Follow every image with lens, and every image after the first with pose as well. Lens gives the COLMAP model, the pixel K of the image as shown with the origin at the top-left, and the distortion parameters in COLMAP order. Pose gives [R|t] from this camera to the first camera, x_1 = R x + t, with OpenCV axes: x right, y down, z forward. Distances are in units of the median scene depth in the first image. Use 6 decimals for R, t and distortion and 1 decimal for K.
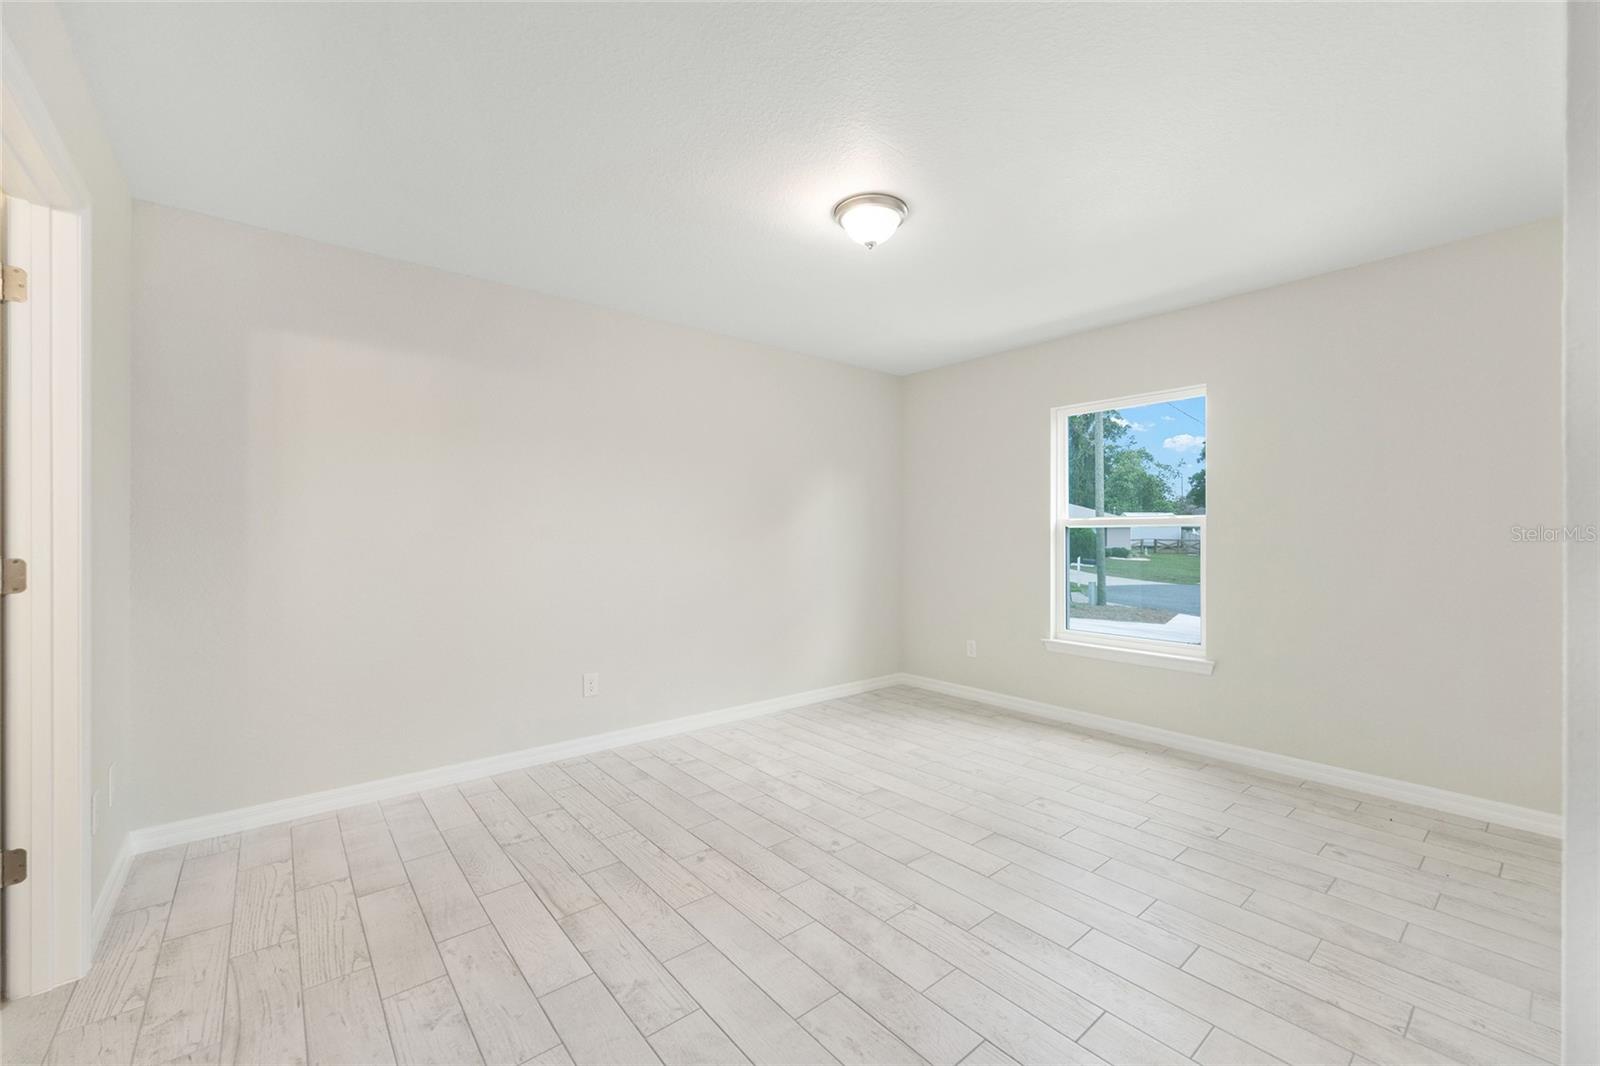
lens RADIAL K [[641.0, 0, 800.6], [0, 641.0, 537.3], [0, 0, 1]] dist [-0.000819, 0.000661]
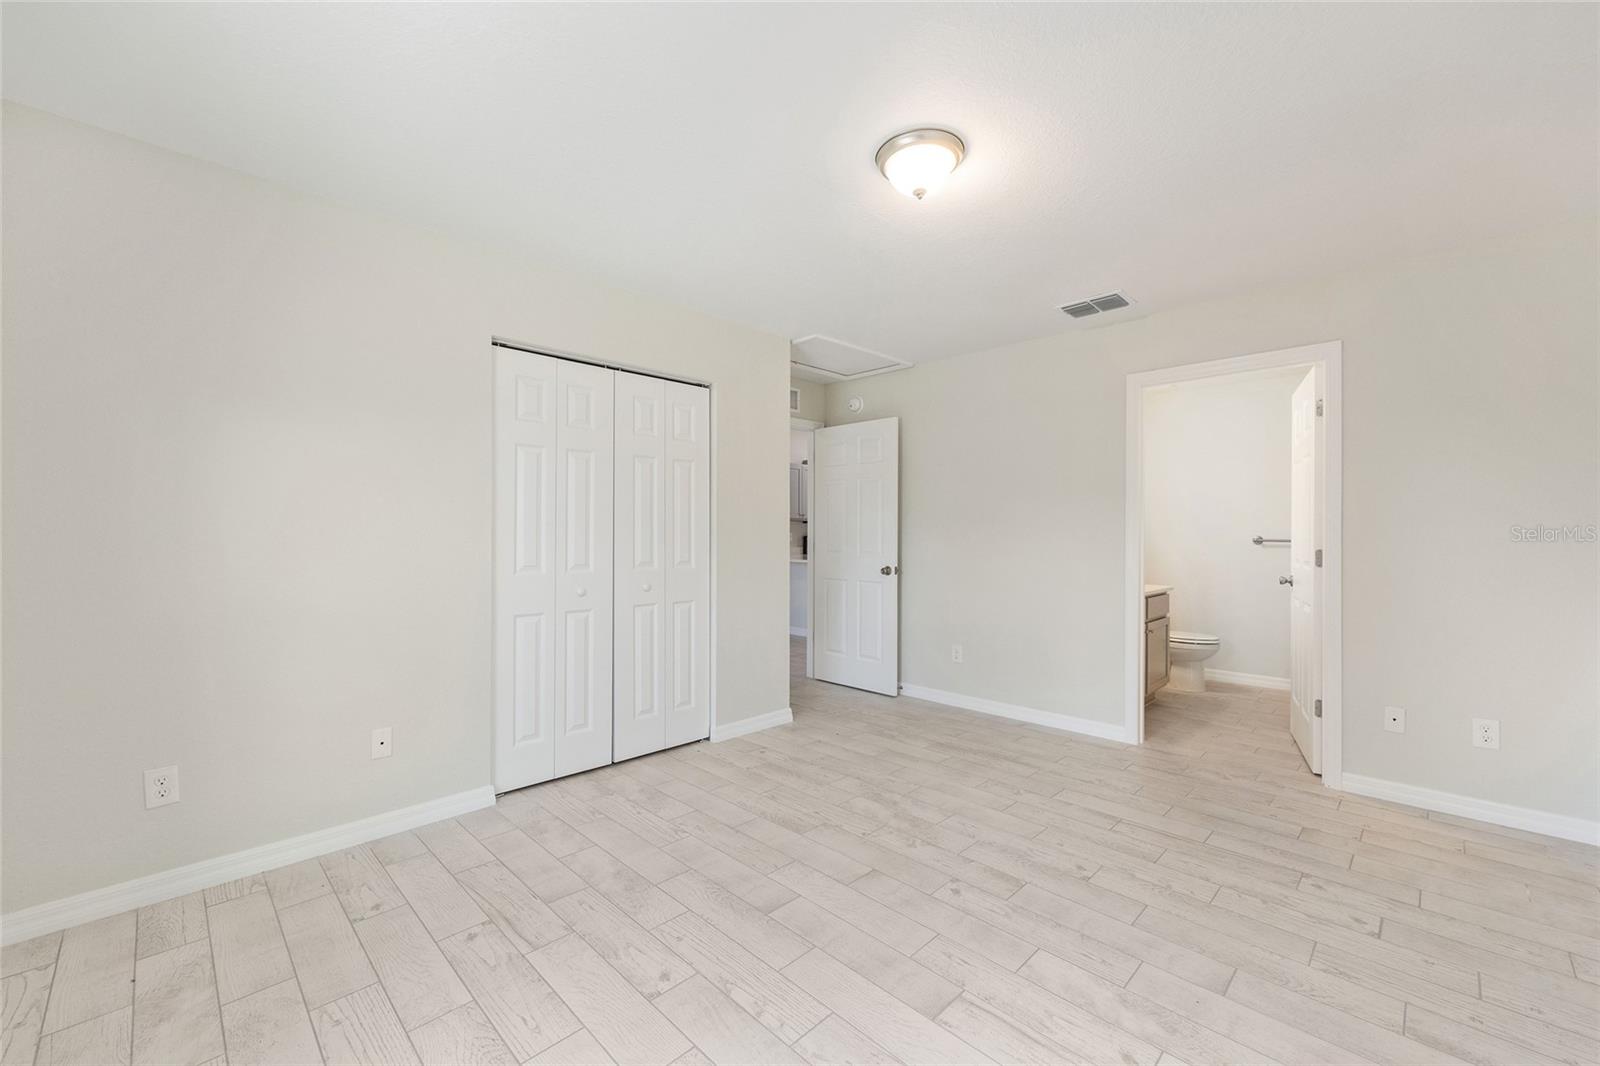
lens RADIAL K [[641.0, 0, 800.6], [0, 641.0, 537.3], [0, 0, 1]] dist [-0.000819, 0.000661]
pose [[-0.995412, -0.002522, -0.095651, 0.402716], [-0.003536, 0.999939, 0.010441, -0.013223], [0.095619, 0.010731, -0.995360, 2.126963]]
